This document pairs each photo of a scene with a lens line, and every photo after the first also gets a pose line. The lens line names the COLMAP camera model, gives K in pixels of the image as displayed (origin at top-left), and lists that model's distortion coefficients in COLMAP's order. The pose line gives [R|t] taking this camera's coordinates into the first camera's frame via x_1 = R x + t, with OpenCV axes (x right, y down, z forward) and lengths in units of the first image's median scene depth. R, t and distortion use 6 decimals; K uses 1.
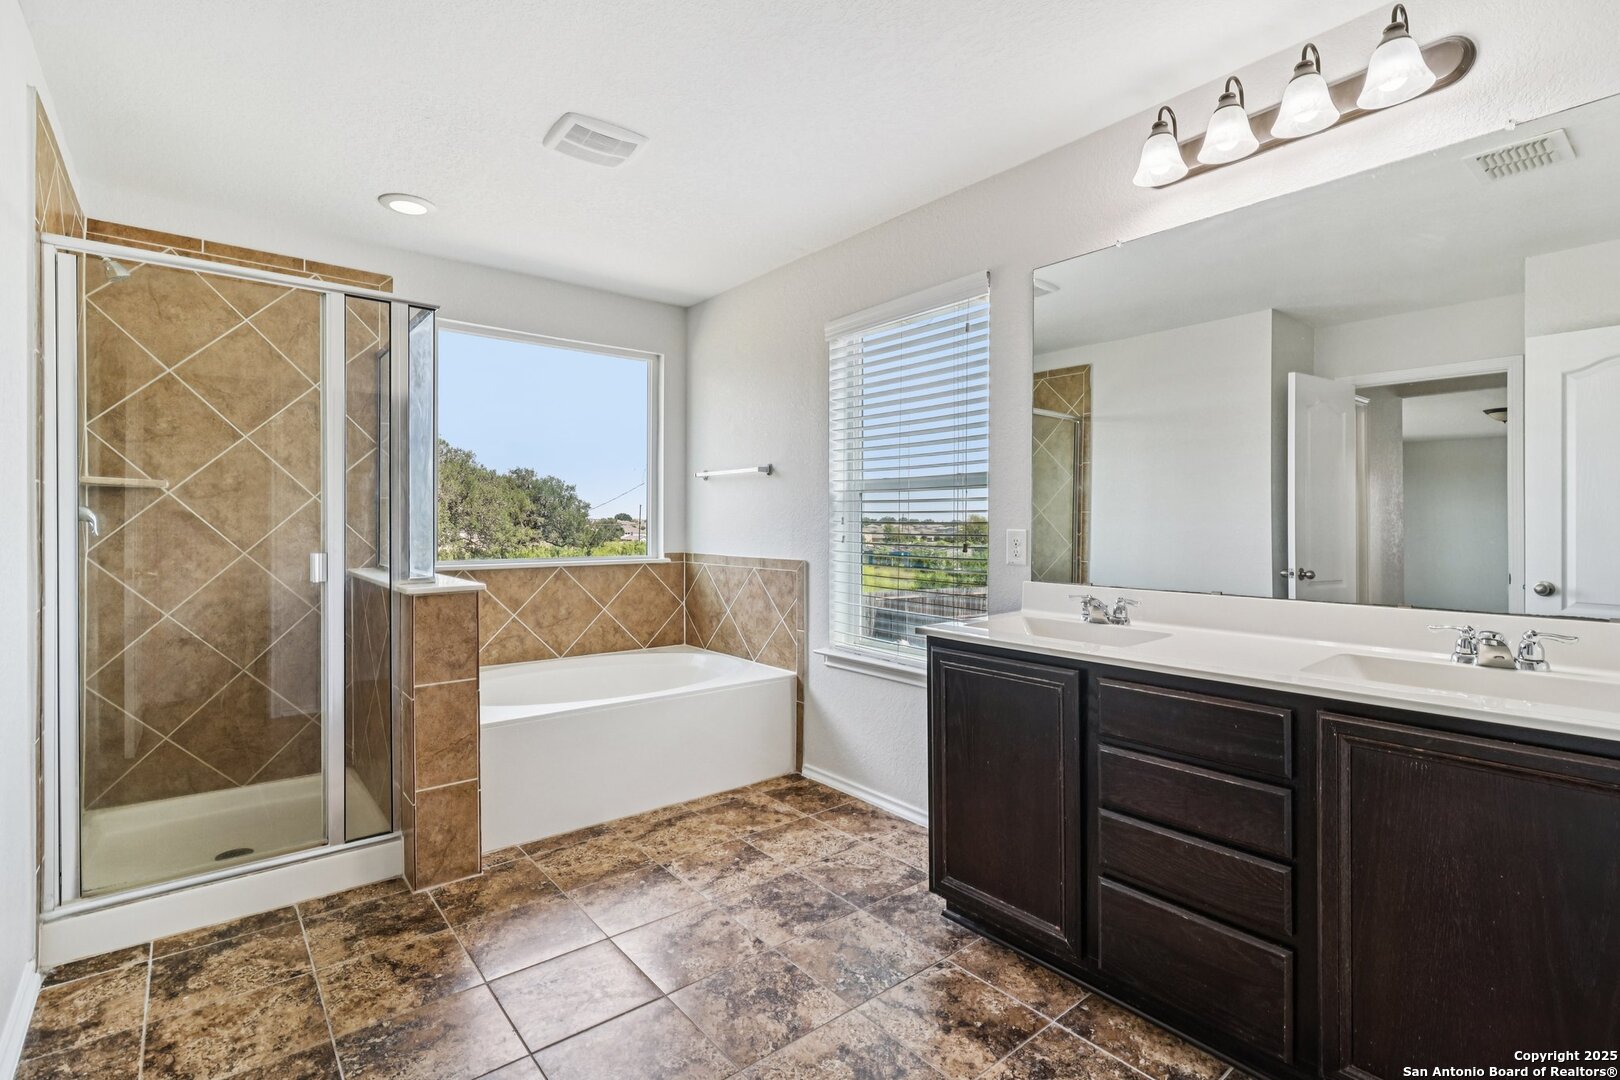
lens RADIAL K [[757.1, 0, 800.3], [0, 757.1, 532.0], [0, 0, 1]] dist [0.002773, -0.001229]
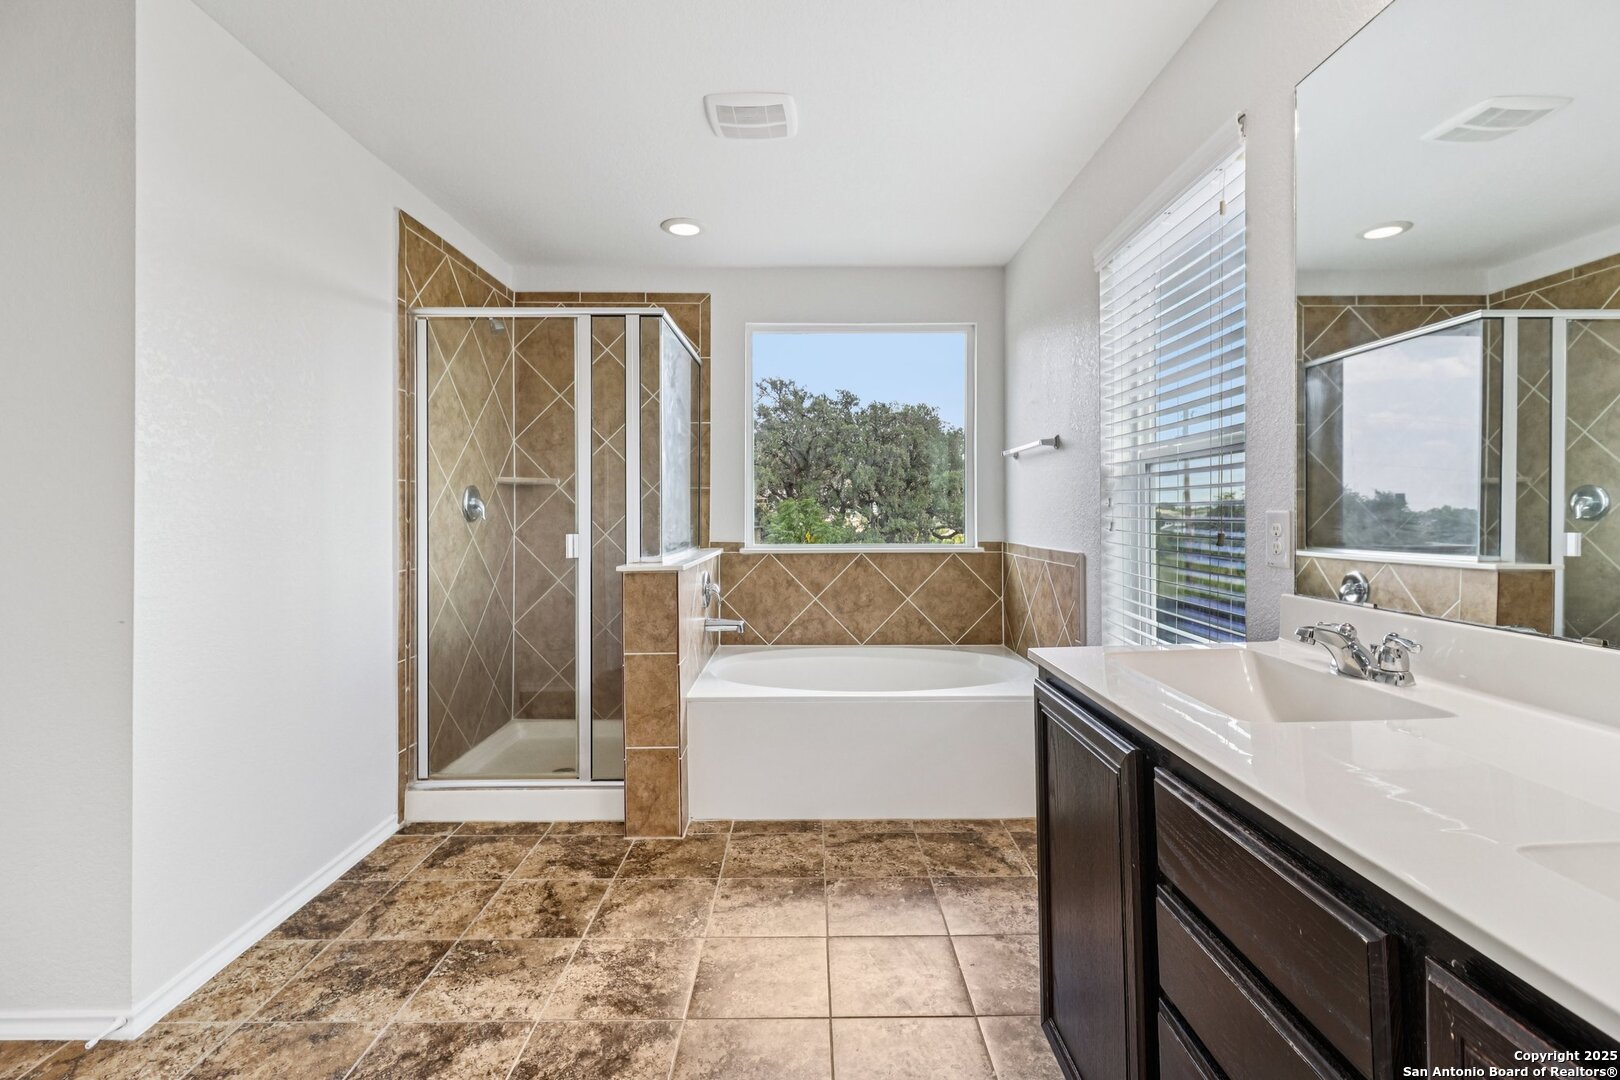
lens RADIAL K [[757.1, 0, 810.4], [0, 757.1, 514.3], [0, 0, 1]] dist [0.002773, -0.001229]
pose [[0.782584, -0.003955, -0.622532, 0.315448], [-0.002298, 0.999955, -0.009242, 0.005375], [0.622540, 0.008663, 0.782540, 0.227526]]
